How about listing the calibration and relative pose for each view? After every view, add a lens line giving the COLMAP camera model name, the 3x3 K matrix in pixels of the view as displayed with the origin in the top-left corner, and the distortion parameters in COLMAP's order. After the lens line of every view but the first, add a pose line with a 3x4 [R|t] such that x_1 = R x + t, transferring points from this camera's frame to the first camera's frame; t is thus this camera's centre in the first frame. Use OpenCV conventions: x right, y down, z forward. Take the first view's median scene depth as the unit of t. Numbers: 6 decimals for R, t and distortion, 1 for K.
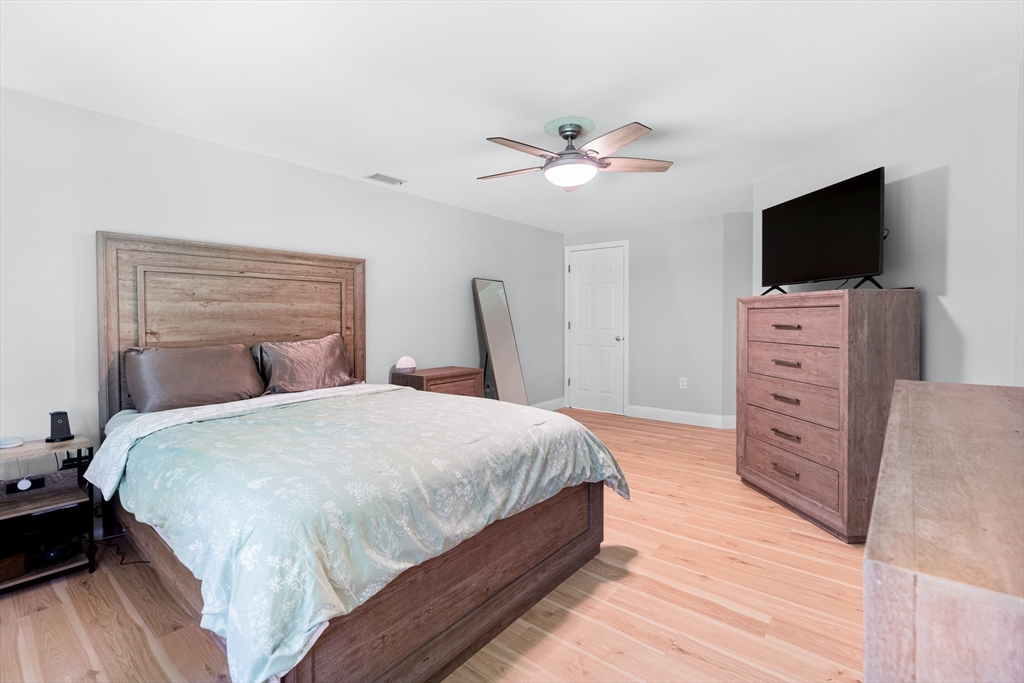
lens RADIAL K [[469.2, 0, 510.3], [0, 469.2, 326.0], [0, 0, 1]] dist [-0.000326, -0.000014]
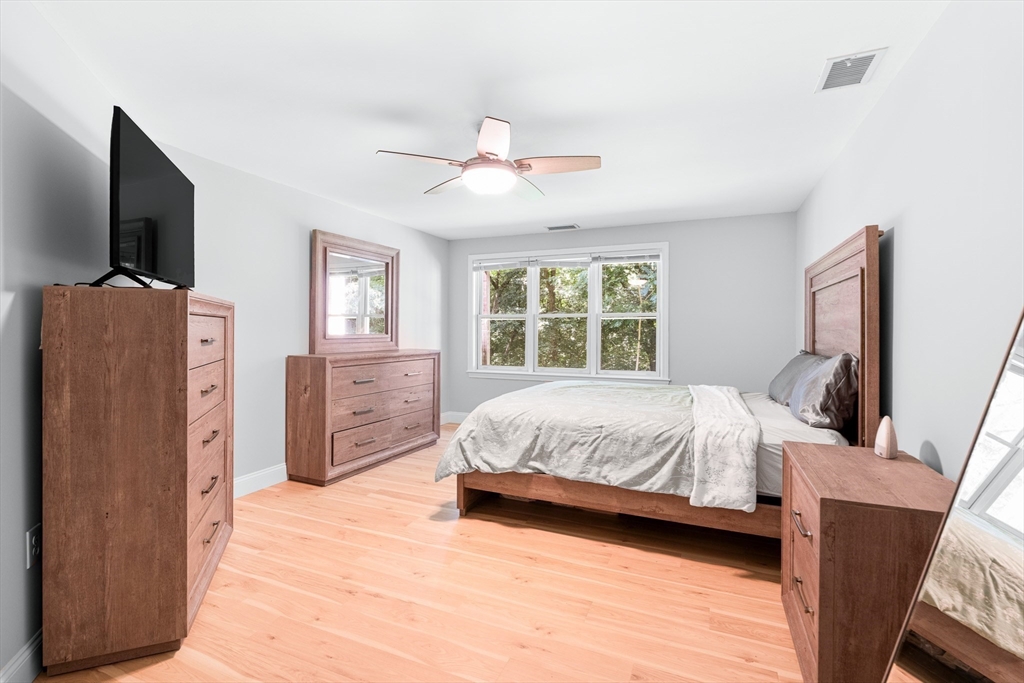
lens RADIAL K [[469.2, 0, 510.3], [0, 469.2, 326.0], [0, 0, 1]] dist [-0.000326, -0.000014]
pose [[-0.963002, -0.001966, -0.269489, 0.341591], [-0.004836, 0.999938, 0.009989, -0.033035], [0.269452, 0.010923, -0.962952, 1.915388]]
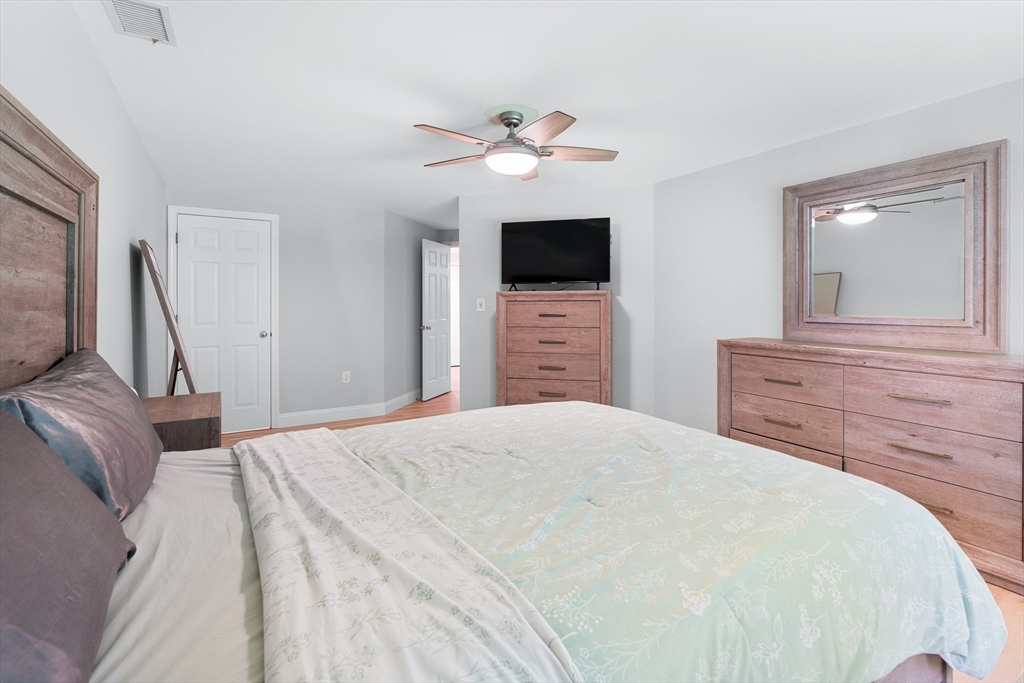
lens RADIAL K [[481.1, 0, 512.2], [0, 481.1, 308.4], [0, 0, 1]] dist [-0.000220, 0.000004]
pose [[0.360074, -0.001445, 0.932923, -0.792856], [0.017206, 0.999839, -0.005092, -0.012723], [-0.932765, 0.017886, 0.360041, 0.620479]]
